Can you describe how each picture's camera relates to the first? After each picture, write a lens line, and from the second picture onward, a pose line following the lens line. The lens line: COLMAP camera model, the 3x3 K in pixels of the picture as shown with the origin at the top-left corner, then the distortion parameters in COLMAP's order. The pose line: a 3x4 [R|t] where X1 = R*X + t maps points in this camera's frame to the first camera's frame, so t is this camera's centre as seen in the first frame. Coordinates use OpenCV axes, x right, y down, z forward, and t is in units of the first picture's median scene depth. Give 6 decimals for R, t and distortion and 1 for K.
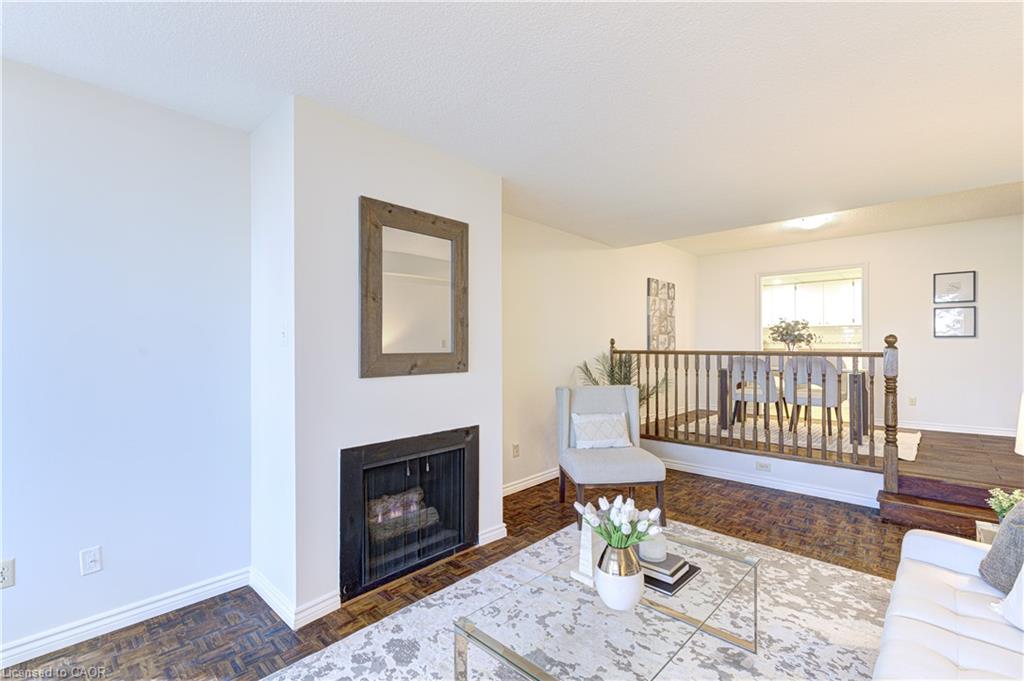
lens RADIAL K [[449.4, 0, 511.5], [0, 449.4, 345.6], [0, 0, 1]] dist [-0.003806, -0.000269]
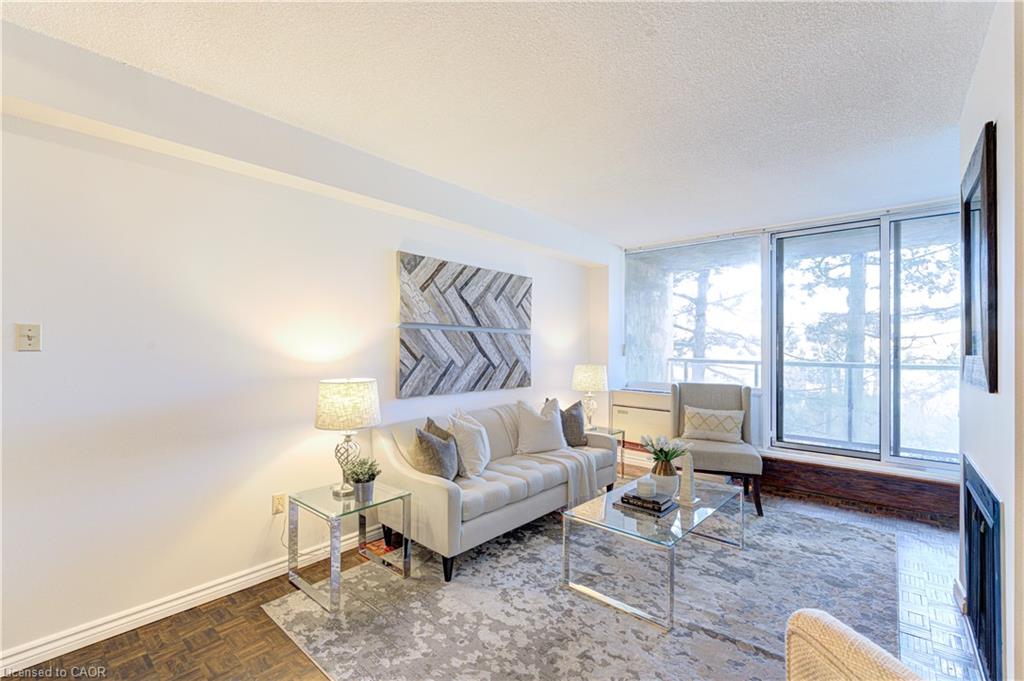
lens RADIAL K [[449.4, 0, 511.5], [0, 449.4, 345.6], [0, 0, 1]] dist [-0.003806, -0.000269]
pose [[-0.999101, -0.001355, -0.042375, 0.479083], [-0.000980, 0.999960, -0.008871, 0.008922], [0.042385, -0.008822, -0.999062, 1.439833]]
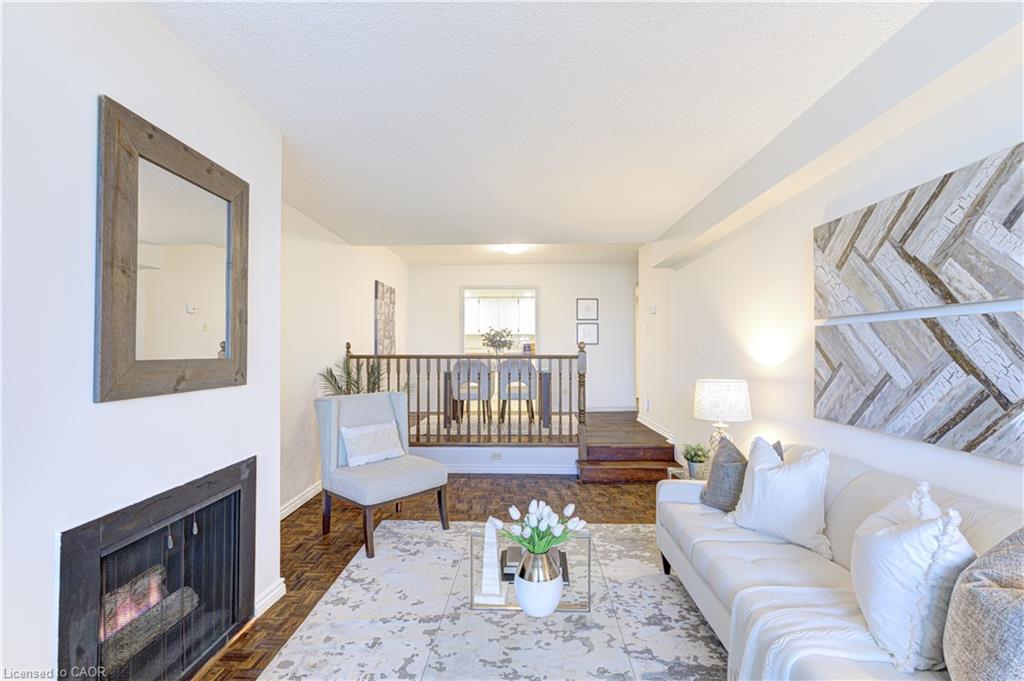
lens RADIAL K [[453.6, 0, 508.1], [0, 453.6, 343.8], [0, 0, 1]] dist [-0.002139, -0.000275]
pose [[0.749808, 0.011015, 0.661564, -0.253122], [-0.000951, 0.999878, -0.015570, 0.003102], [-0.661655, 0.011045, 0.749727, 0.154075]]
